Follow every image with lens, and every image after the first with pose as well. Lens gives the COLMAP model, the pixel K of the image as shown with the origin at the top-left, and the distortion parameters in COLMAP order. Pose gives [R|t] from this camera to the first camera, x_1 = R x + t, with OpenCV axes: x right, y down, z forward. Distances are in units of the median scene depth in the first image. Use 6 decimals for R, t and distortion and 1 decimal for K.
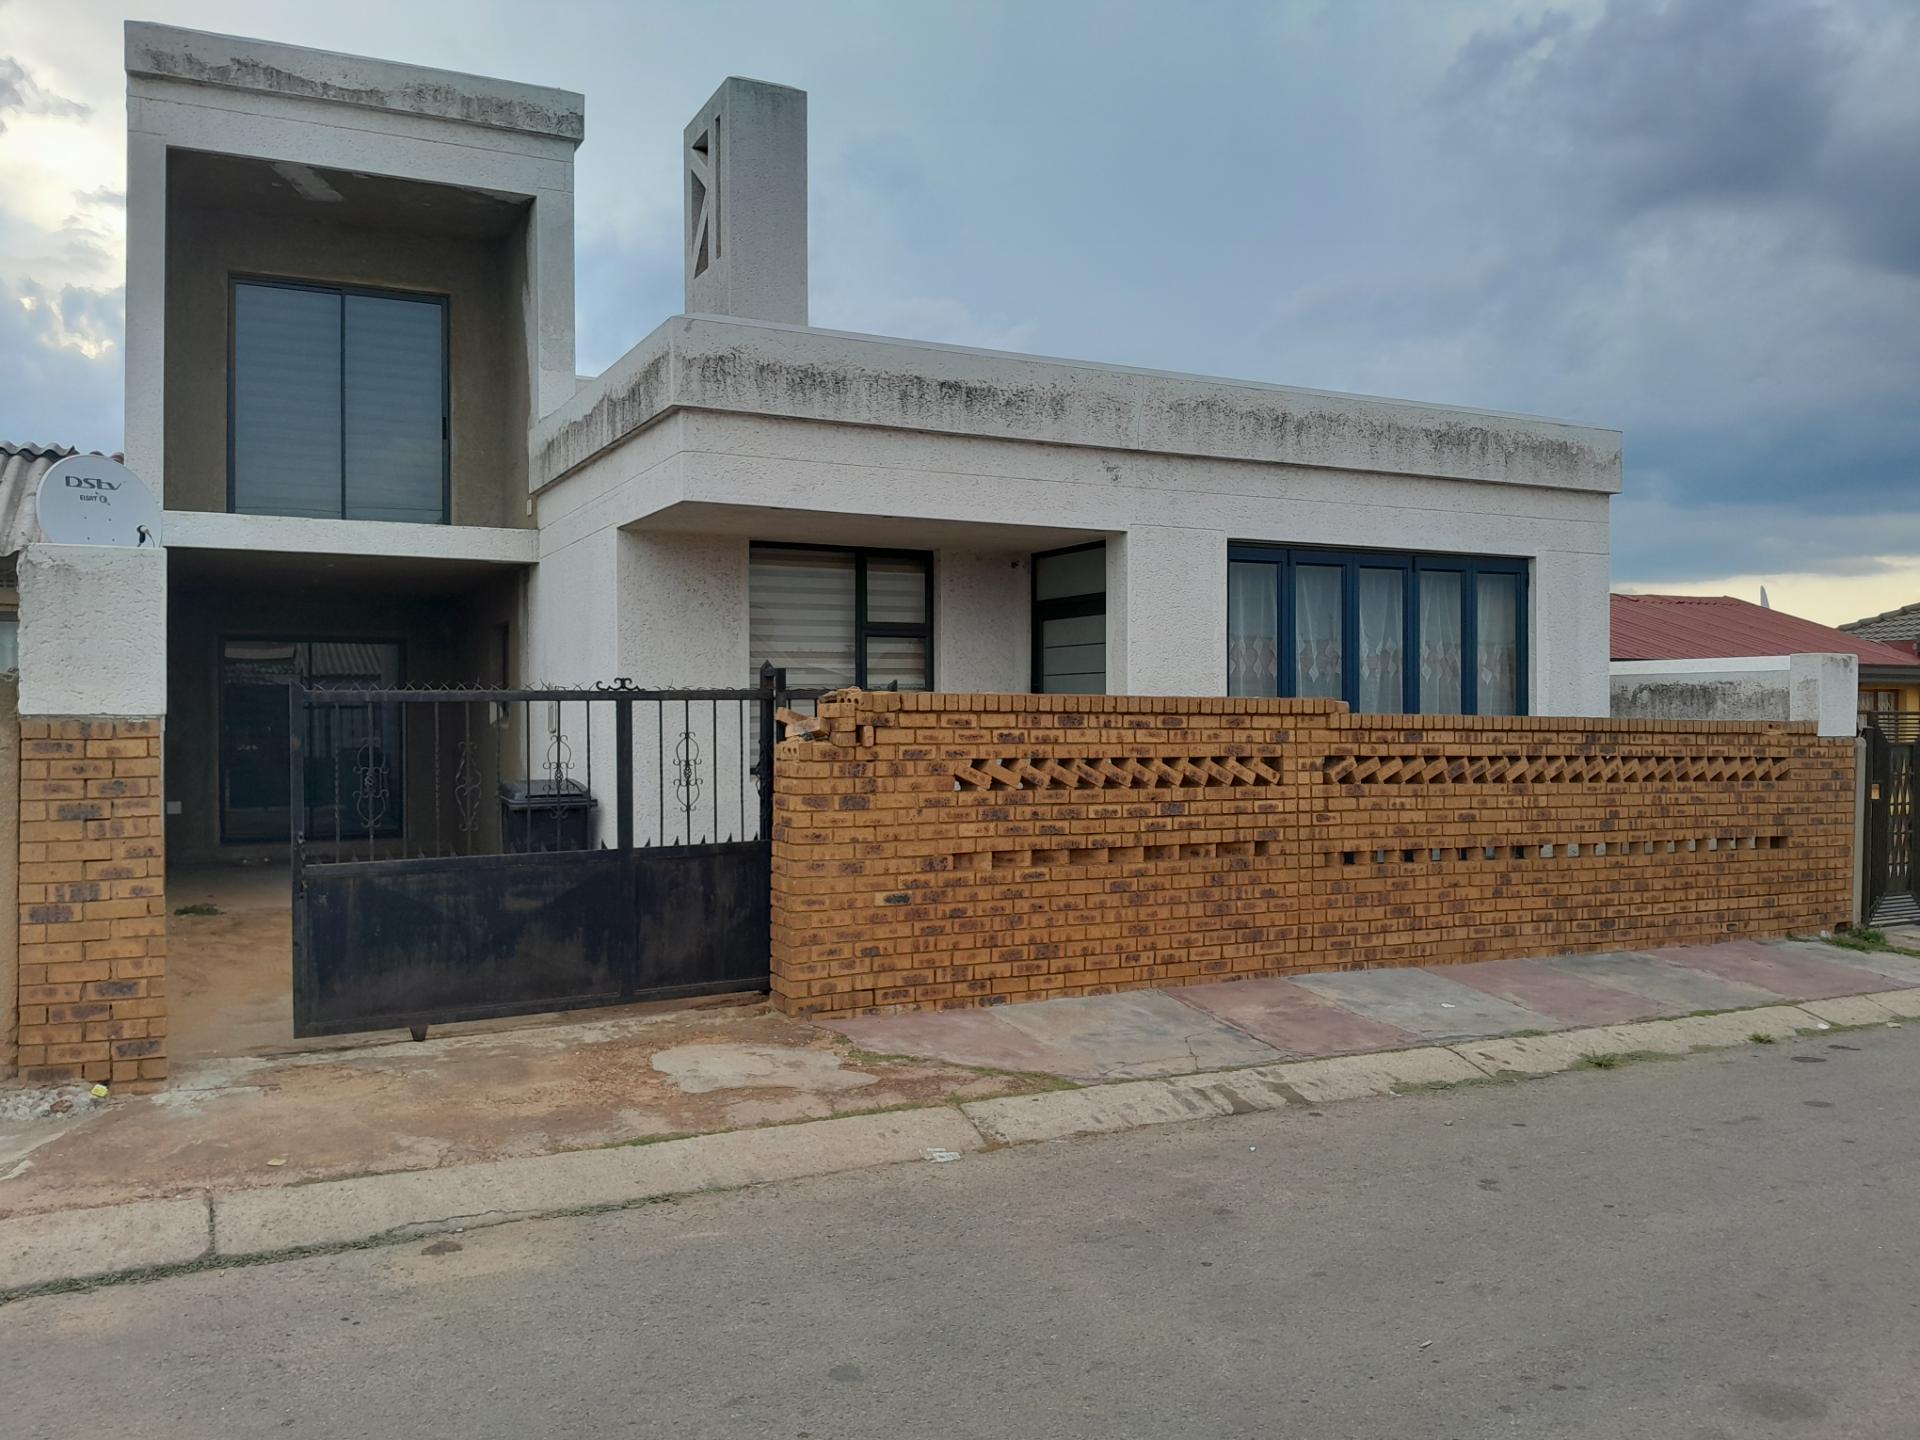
lens RADIAL K [[1478.8, 0, 964.8], [0, 1478.8, 707.0], [0, 0, 1]] dist [0.061469, -0.132217]
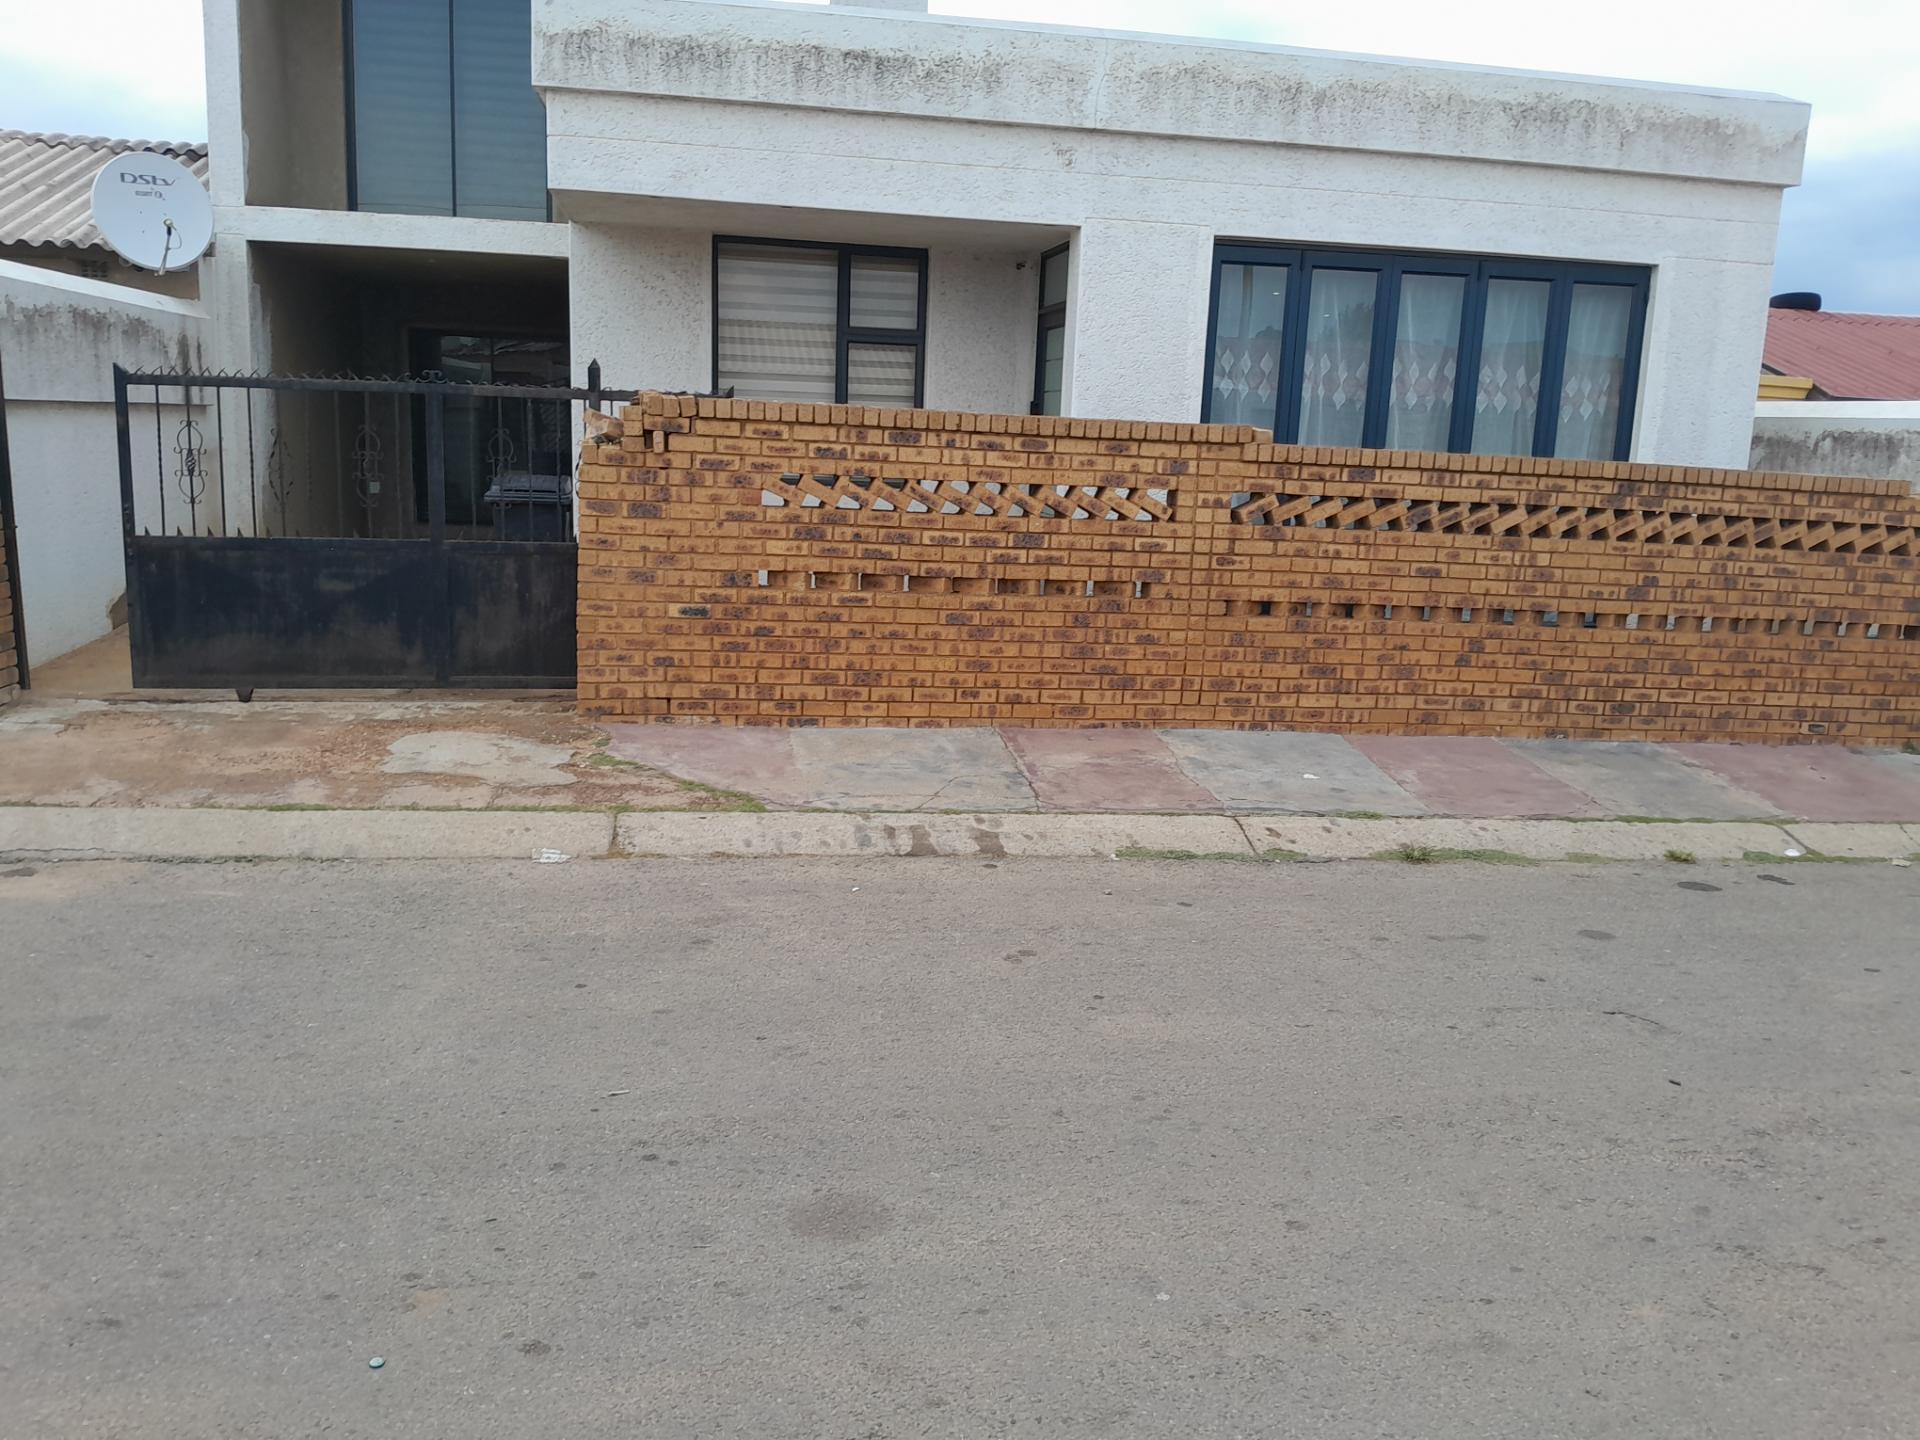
lens RADIAL K [[1478.8, 0, 993.9], [0, 1478.8, 718.9], [0, 0, 1]] dist [0.061469, -0.132217]
pose [[0.954288, 0.097329, -0.282598, 0.378319], [-0.041248, 0.979333, 0.198004, -0.003775], [0.296029, -0.177296, 0.938580, 0.101300]]
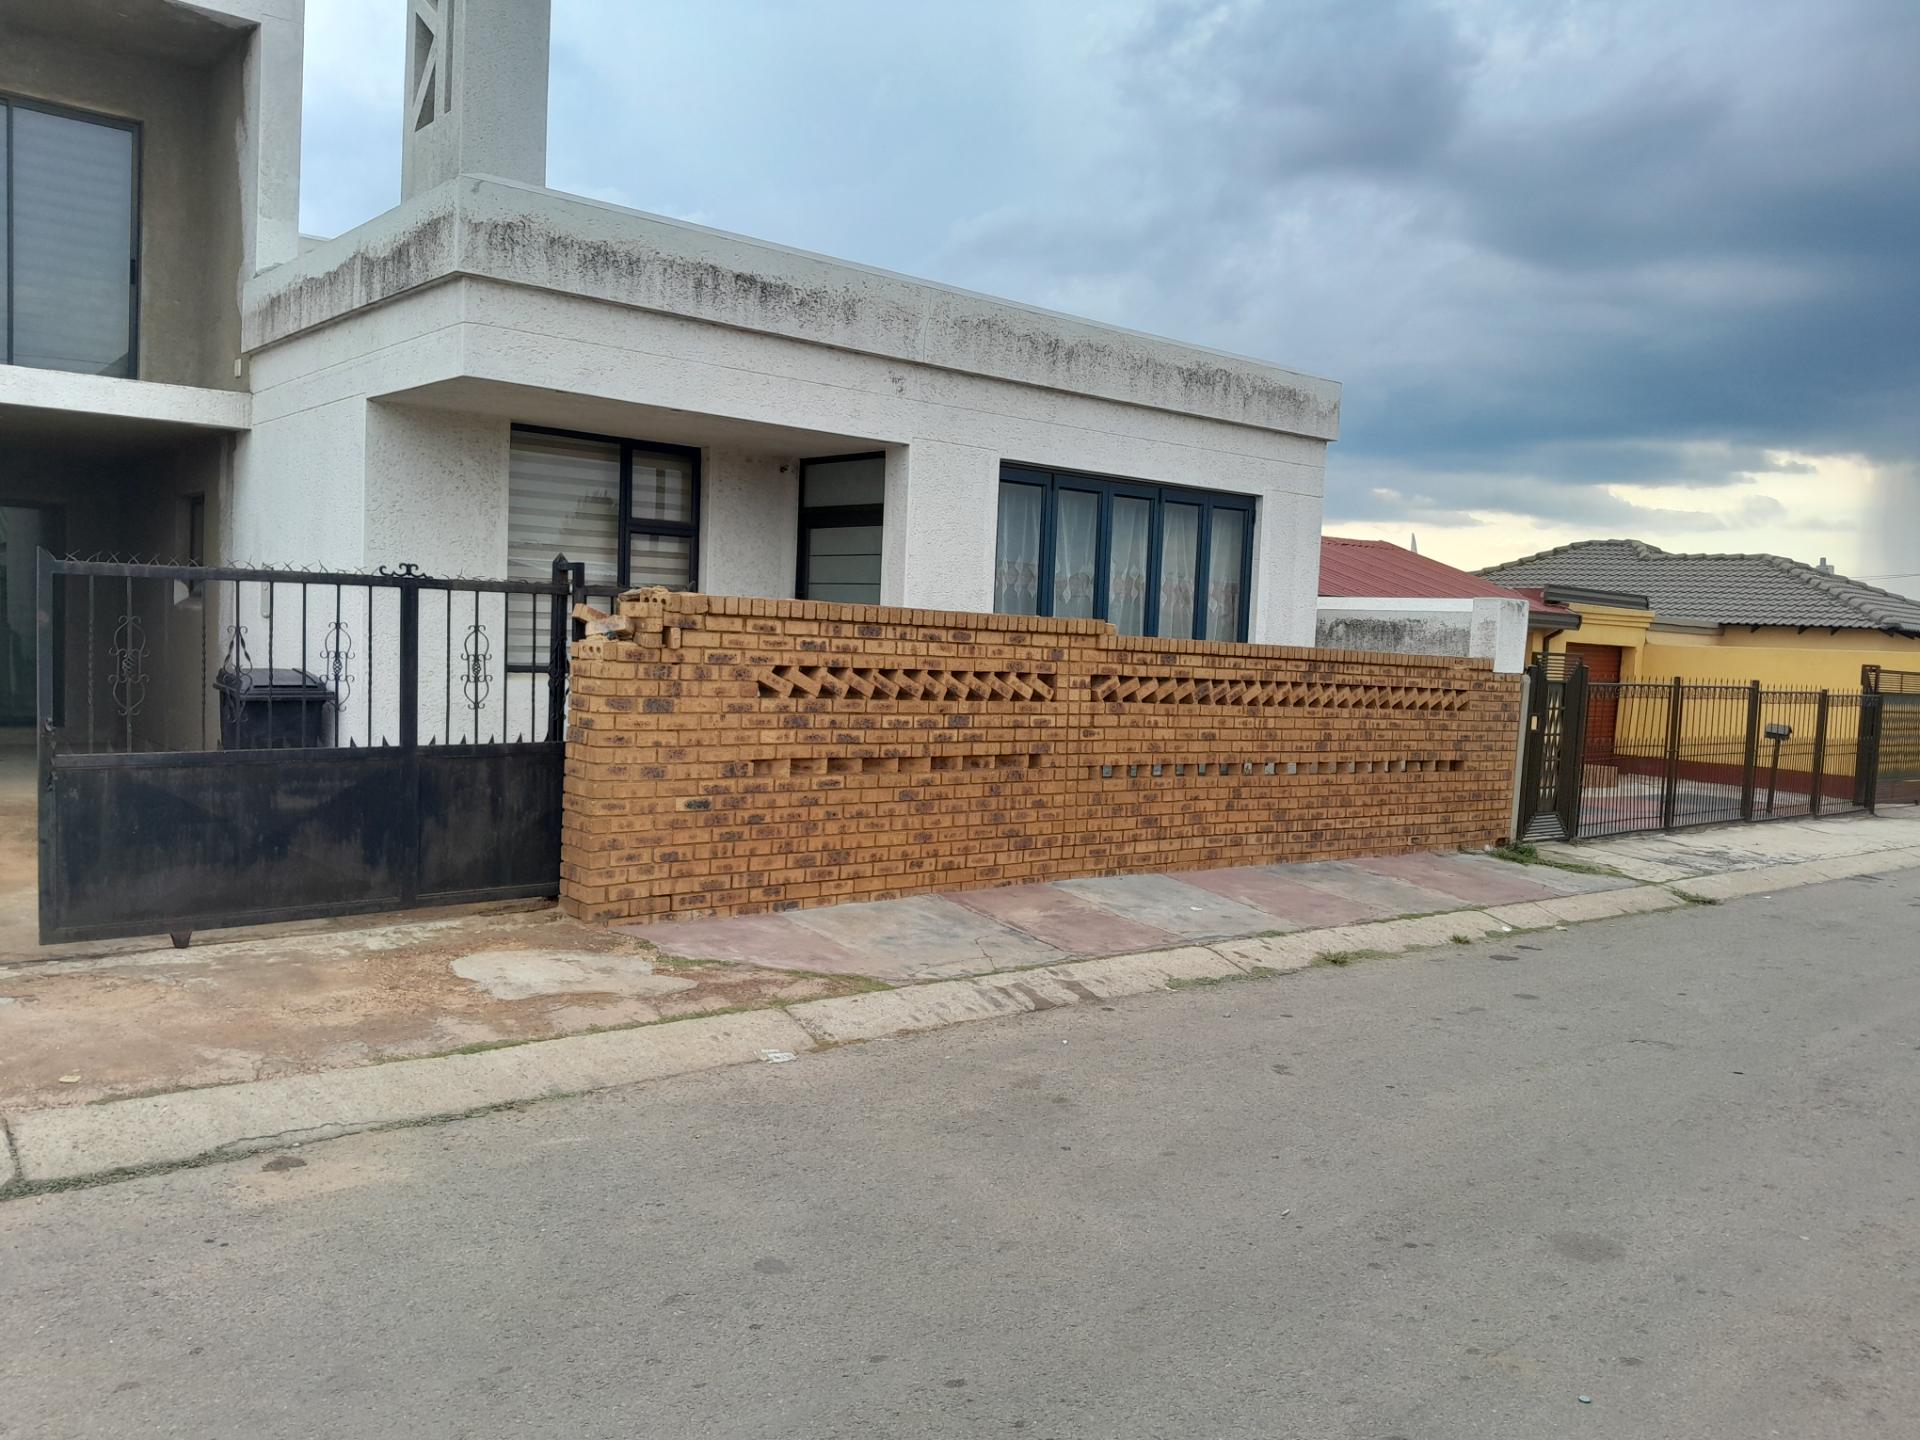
lens RADIAL K [[1478.8, 0, 968.4], [0, 1478.8, 715.4], [0, 0, 1]] dist [0.061469, -0.132217]
pose [[0.971252, 0.029820, 0.236178, -0.091993], [-0.045526, 0.997079, 0.061328, 0.001558], [-0.233659, -0.070317, 0.969773, 0.002923]]
